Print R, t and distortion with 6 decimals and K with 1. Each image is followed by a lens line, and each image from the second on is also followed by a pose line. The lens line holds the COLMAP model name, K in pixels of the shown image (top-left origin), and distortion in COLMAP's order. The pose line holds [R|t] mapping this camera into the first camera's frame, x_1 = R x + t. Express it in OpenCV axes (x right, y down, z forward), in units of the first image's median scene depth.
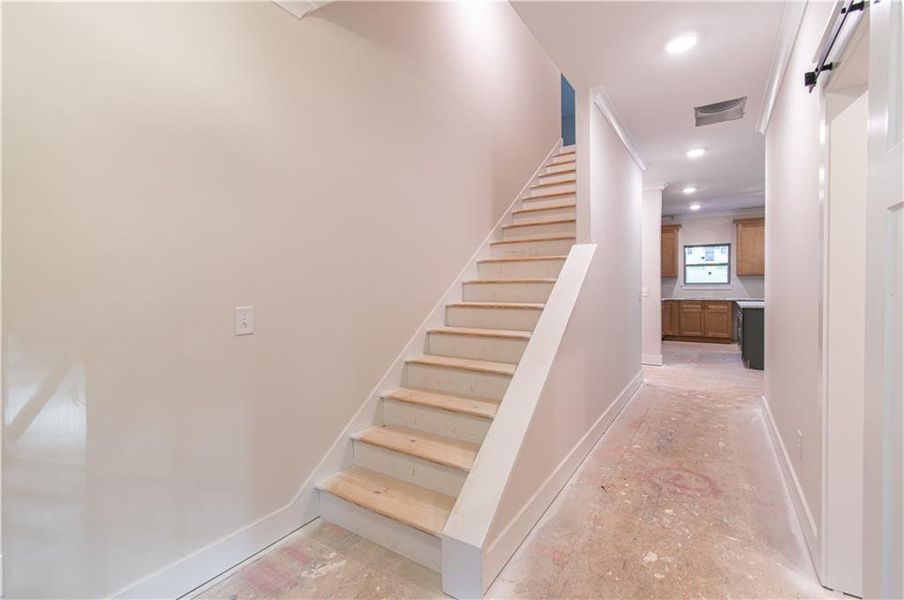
lens RADIAL K [[398.7, 0, 454.8], [0, 398.7, 293.6], [0, 0, 1]] dist [0.003223, -0.000424]
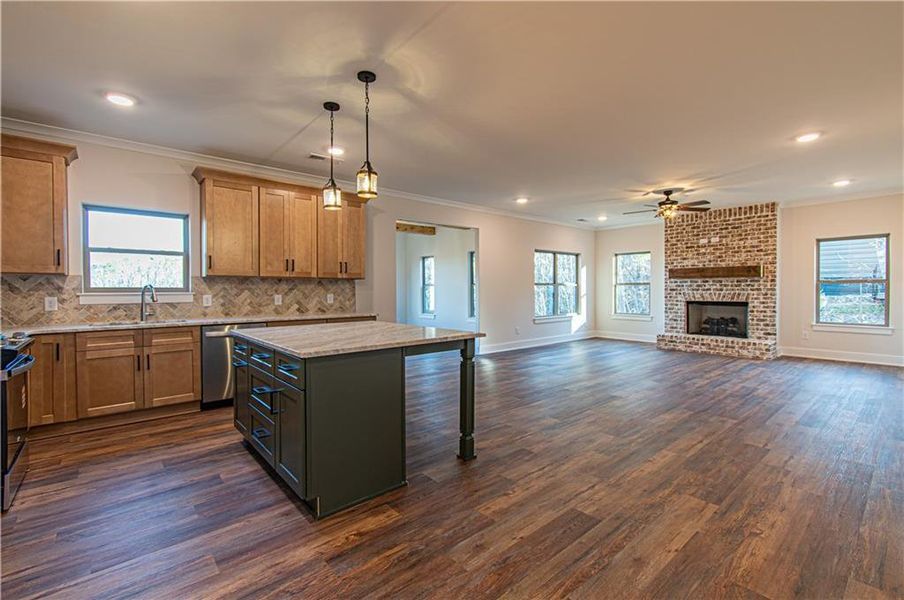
lens RADIAL K [[398.7, 0, 454.8], [0, 398.7, 293.6], [0, 0, 1]] dist [0.003223, -0.000424]
pose [[0.276550, -0.006604, 0.960977, 0.279407], [0.017966, 0.999837, 0.001701, -0.015357], [-0.960832, 0.016794, 0.276624, 0.515750]]
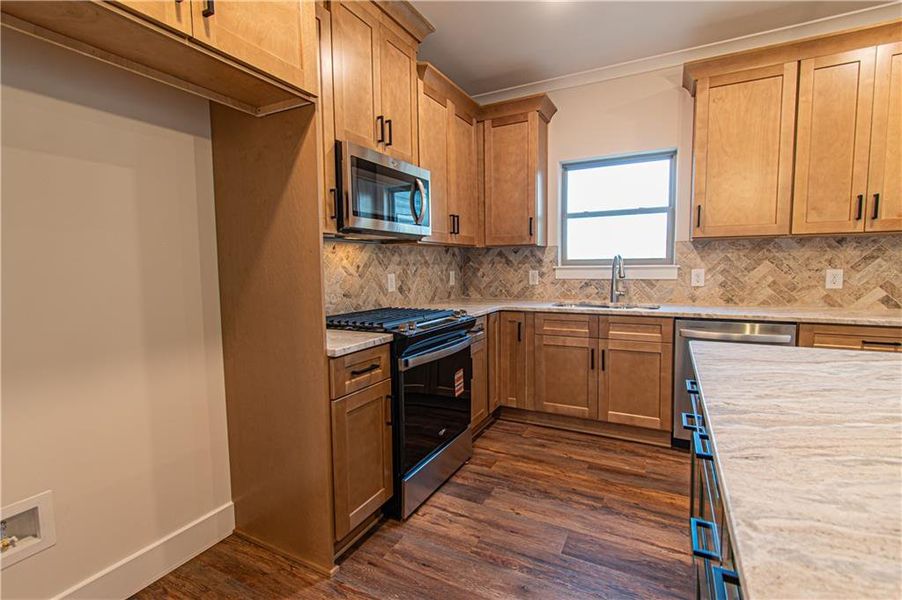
lens RADIAL K [[413.0, 0, 453.6], [0, 413.0, 294.3], [0, 0, 1]] dist [0.000083, -0.000201]
pose [[0.995368, -0.013320, 0.095214, 0.453917], [0.008282, 0.998554, 0.053121, -0.017294], [-0.095784, -0.052086, 0.994038, 0.643221]]
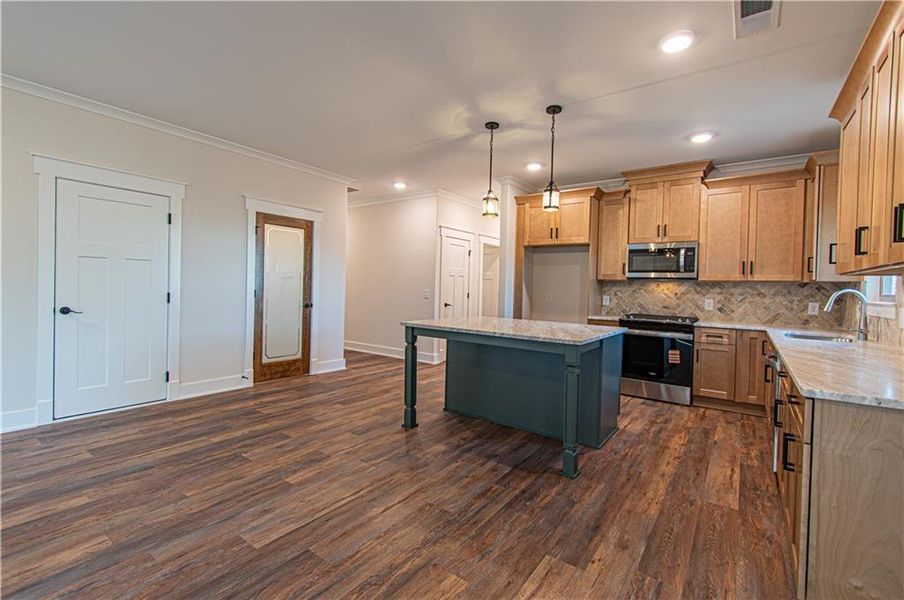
lens RADIAL K [[398.7, 0, 454.8], [0, 398.7, 293.6], [0, 0, 1]] dist [0.003223, -0.000424]
pose [[-0.049715, 0.020583, -0.998551, 1.012189], [-0.042842, 0.998823, 0.022721, -0.021922], [0.997844, 0.043909, -0.048774, 0.662296]]
